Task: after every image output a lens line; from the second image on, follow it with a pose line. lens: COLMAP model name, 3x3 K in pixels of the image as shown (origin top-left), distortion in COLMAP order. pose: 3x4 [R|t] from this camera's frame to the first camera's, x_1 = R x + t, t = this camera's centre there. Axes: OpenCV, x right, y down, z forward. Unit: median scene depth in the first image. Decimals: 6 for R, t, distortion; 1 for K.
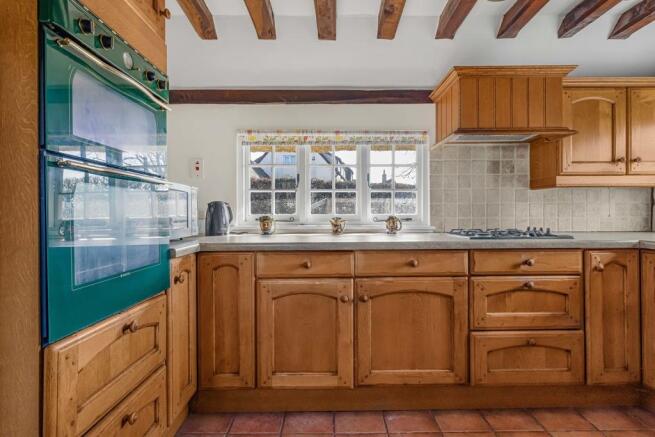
lens RADIAL K [[328.0, 0, 340.0], [0, 328.0, 213.1], [0, 0, 1]] dist [0.002176, -0.000706]
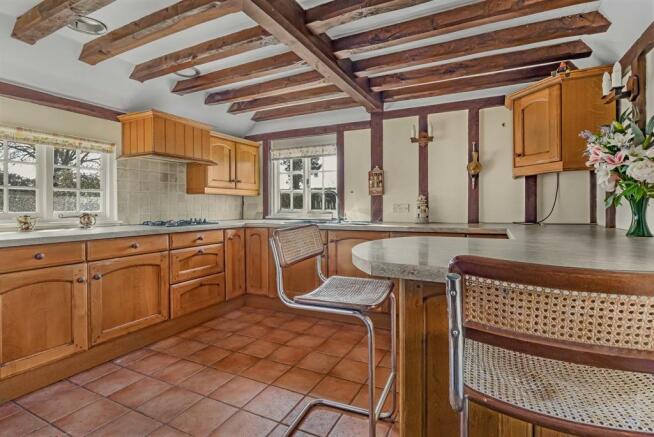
lens RADIAL K [[327.5, 0, 339.4], [0, 327.5, 213.2], [0, 0, 1]] dist [0.002176, -0.000706]
pose [[0.434002, -0.014386, 0.900797, -0.585075], [0.003605, 0.999892, 0.014232, -0.004049], [-0.900905, -0.002929, 0.434007, -0.362722]]
